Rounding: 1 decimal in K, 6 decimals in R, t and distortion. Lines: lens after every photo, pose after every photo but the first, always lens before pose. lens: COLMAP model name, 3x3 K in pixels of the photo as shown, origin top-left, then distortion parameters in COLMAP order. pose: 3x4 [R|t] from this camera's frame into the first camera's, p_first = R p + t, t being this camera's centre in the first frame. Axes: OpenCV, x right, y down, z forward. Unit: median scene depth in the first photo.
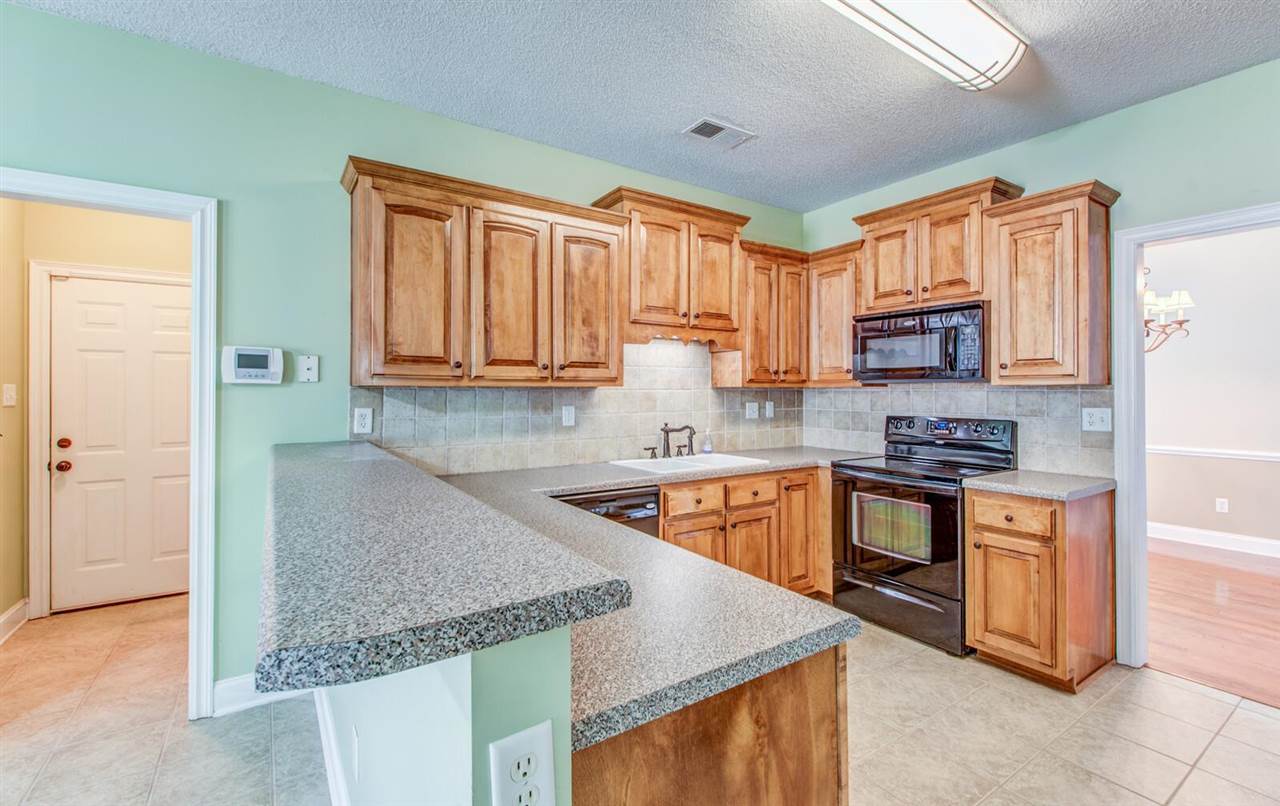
lens RADIAL K [[562.7, 0, 634.4], [0, 562.7, 393.0], [0, 0, 1]] dist [0.009697, -0.000464]
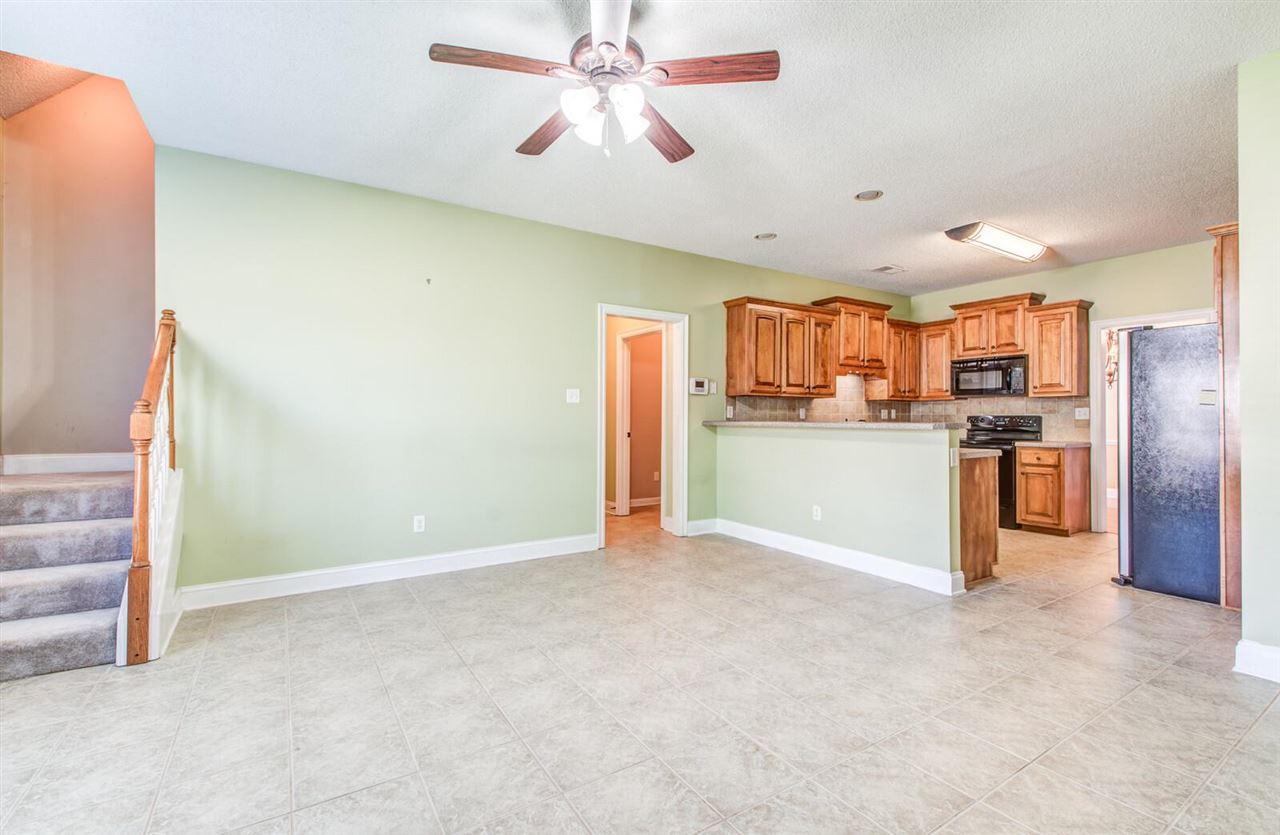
lens RADIAL K [[563.4, 0, 634.1], [0, 563.4, 420.8], [0, 0, 1]] dist [0.004877, -0.000152]
pose [[0.999646, 0.002369, -0.026499, -0.682750], [-0.002349, 0.999997, 0.000788, 0.069318], [0.026500, -0.000725, 0.999649, -0.991435]]
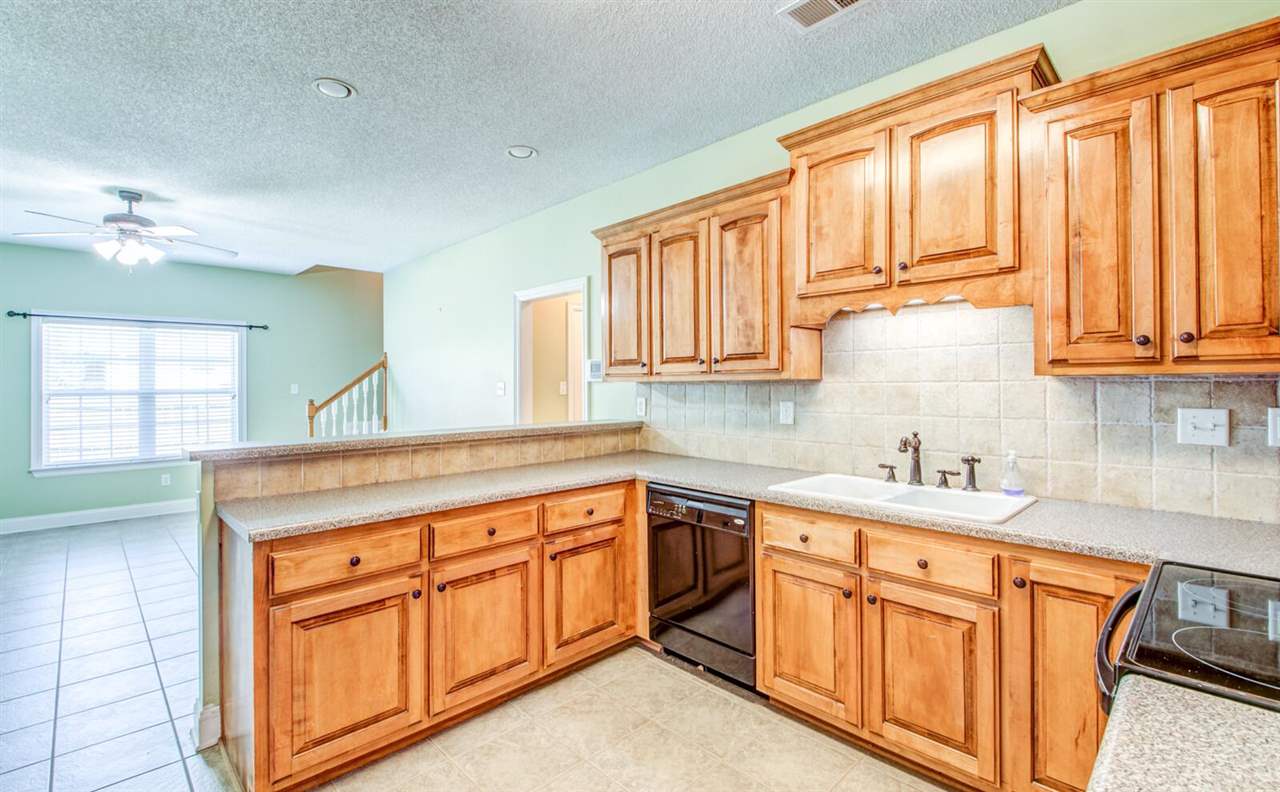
lens RADIAL K [[566.4, 0, 634.8], [0, 566.4, 389.0], [0, 0, 1]] dist [0.001519, -0.000287]
pose [[0.157732, 0.003558, -0.987476, 0.776123], [0.003465, 0.999985, 0.004156, -0.001663], [0.987476, -0.004078, 0.157718, 0.662882]]
